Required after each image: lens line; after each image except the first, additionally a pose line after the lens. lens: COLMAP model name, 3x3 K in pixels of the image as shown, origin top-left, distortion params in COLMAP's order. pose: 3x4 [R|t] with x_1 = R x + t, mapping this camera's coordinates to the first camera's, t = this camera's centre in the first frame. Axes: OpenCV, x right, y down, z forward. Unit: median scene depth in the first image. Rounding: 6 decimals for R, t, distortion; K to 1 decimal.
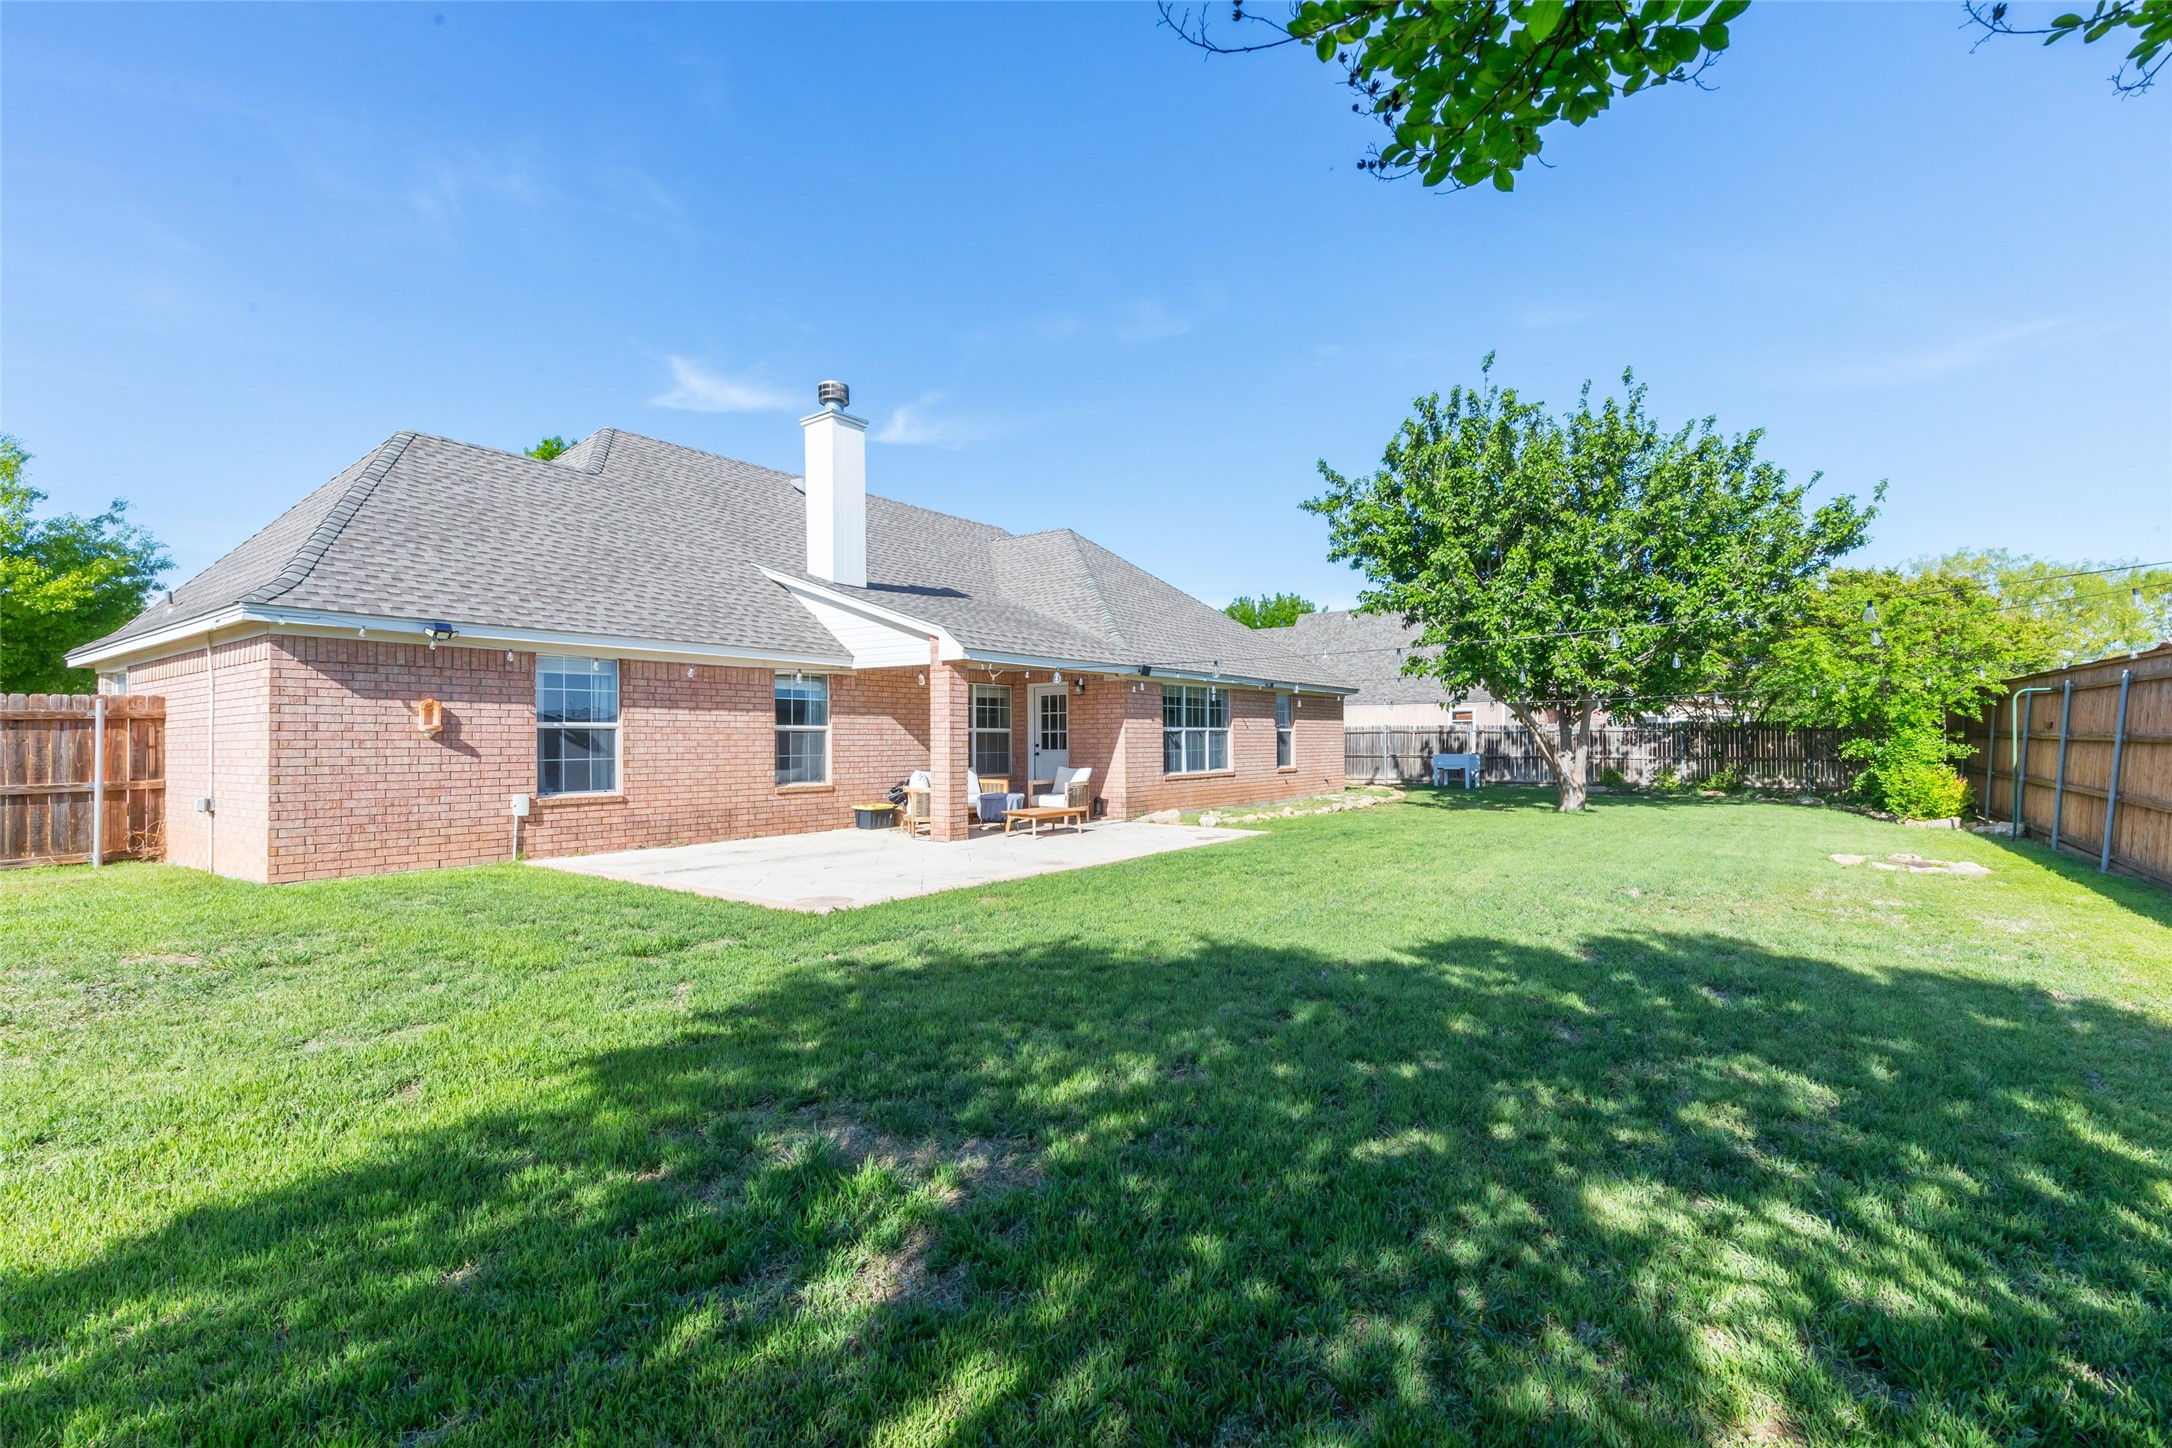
lens RADIAL K [[932.6, 0, 1086.0], [0, 932.6, 724.0], [0, 0, 1]] dist [-0.000650, -0.000054]
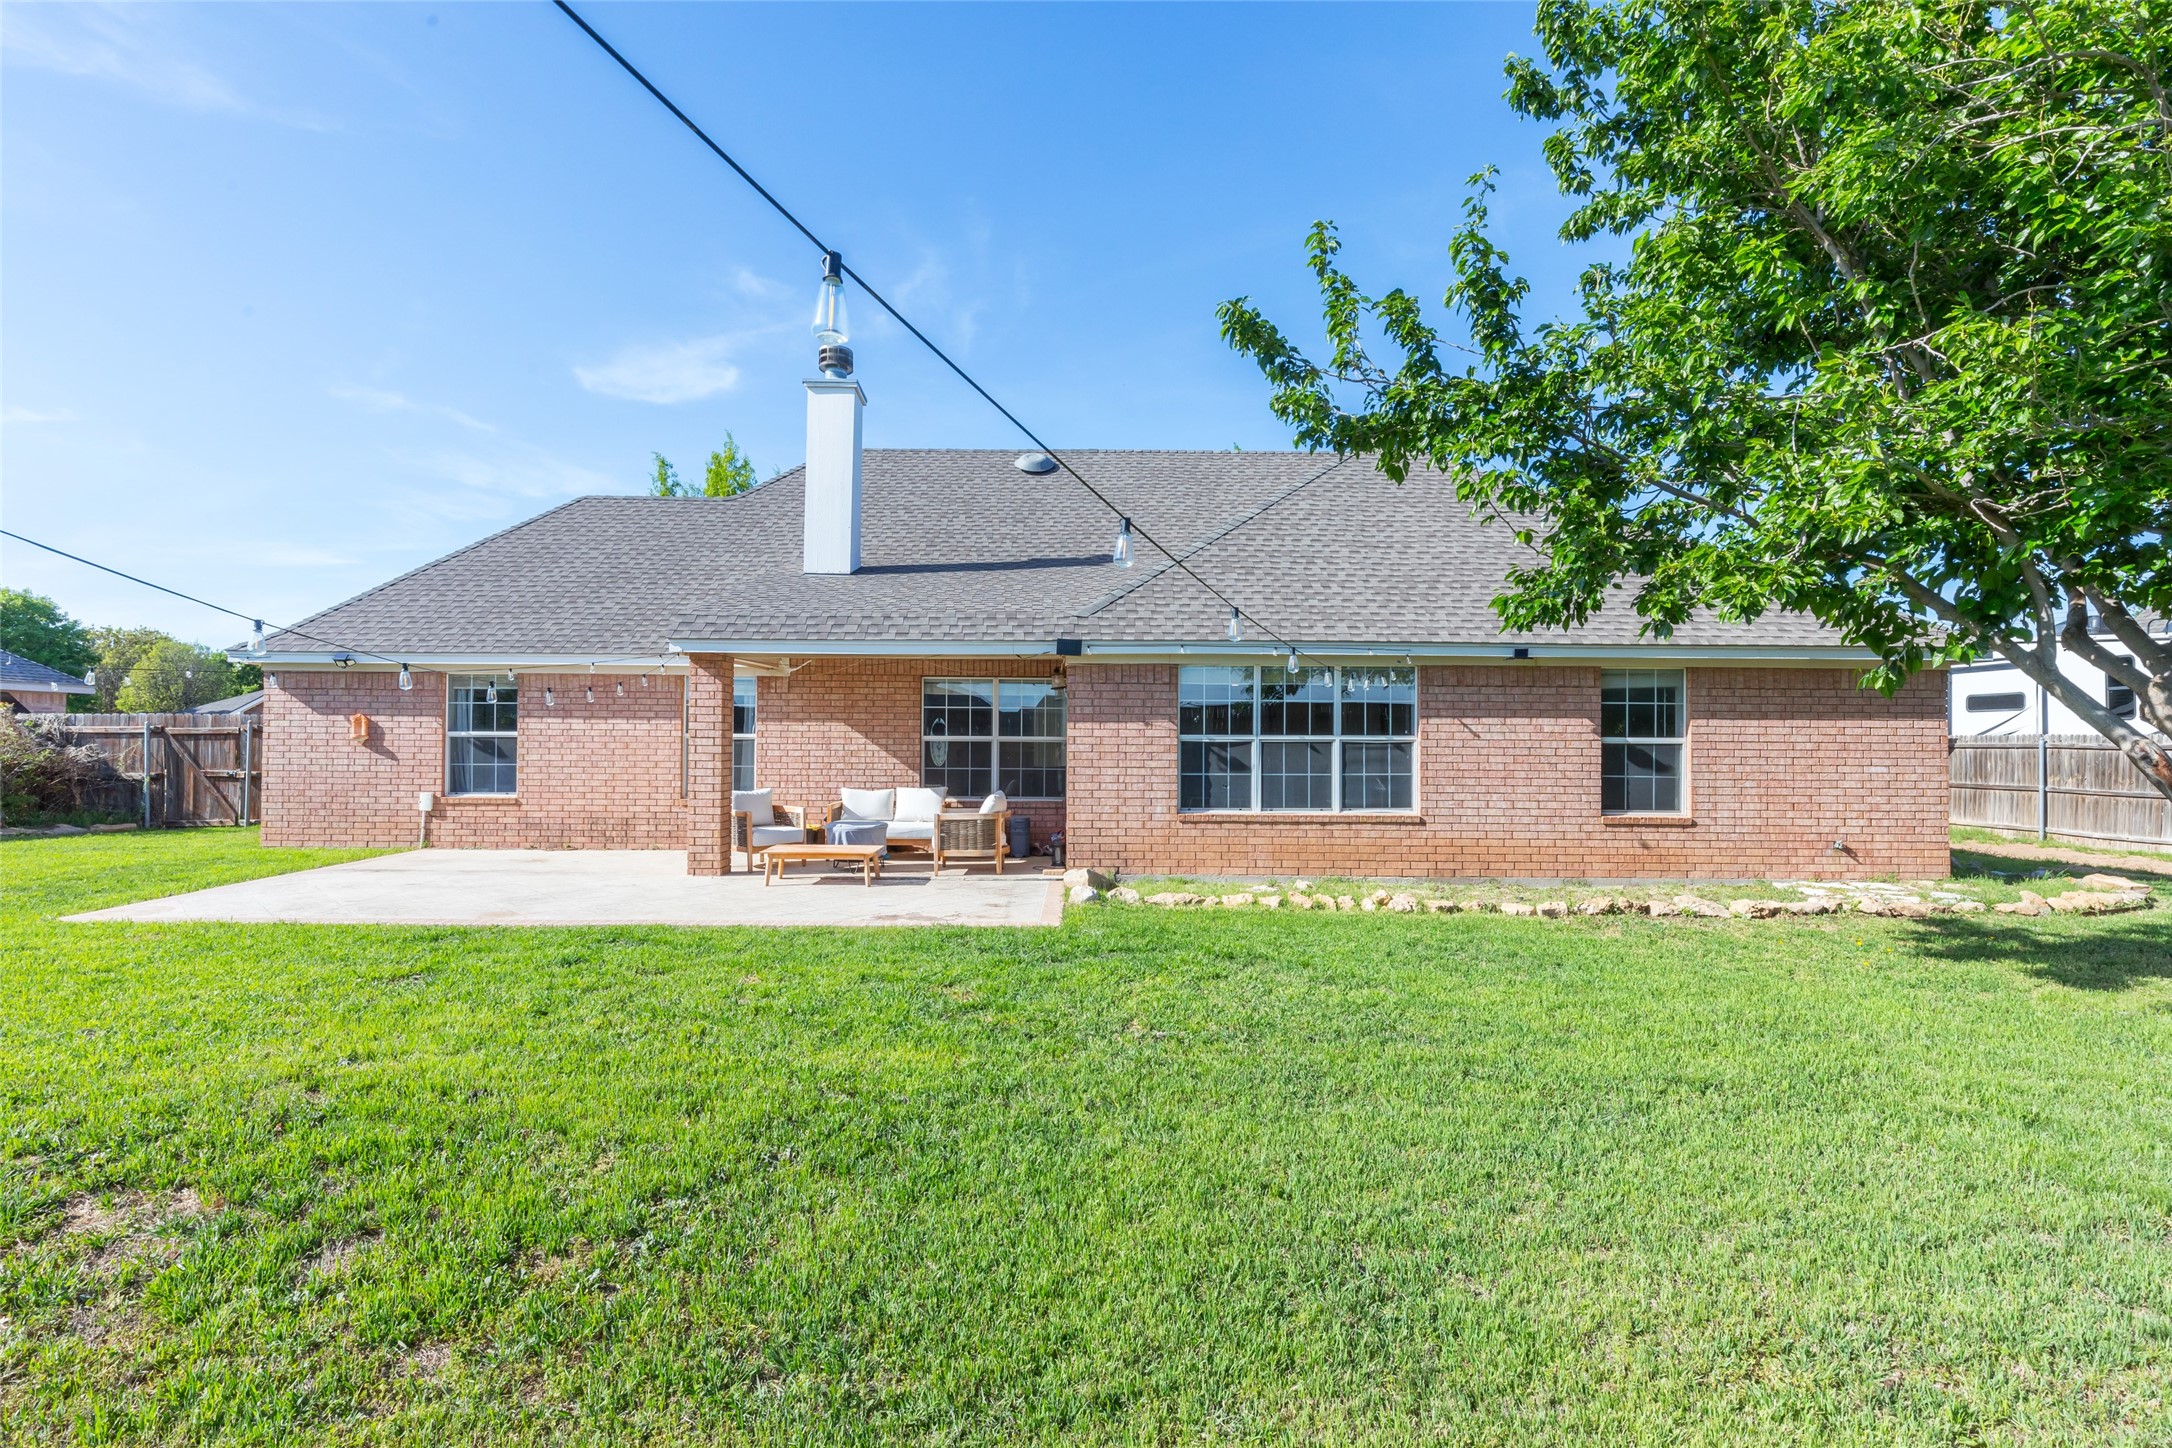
lens RADIAL K [[1076.7, 0, 1086.0], [0, 1076.7, 724.0], [0, 0, 1]] dist [0.004292, 0.000195]
pose [[0.599576, -0.012286, -0.800224, 0.700239], [0.003004, 0.999910, -0.013101, 0.006120], [0.800312, 0.005451, 0.599559, 0.595800]]
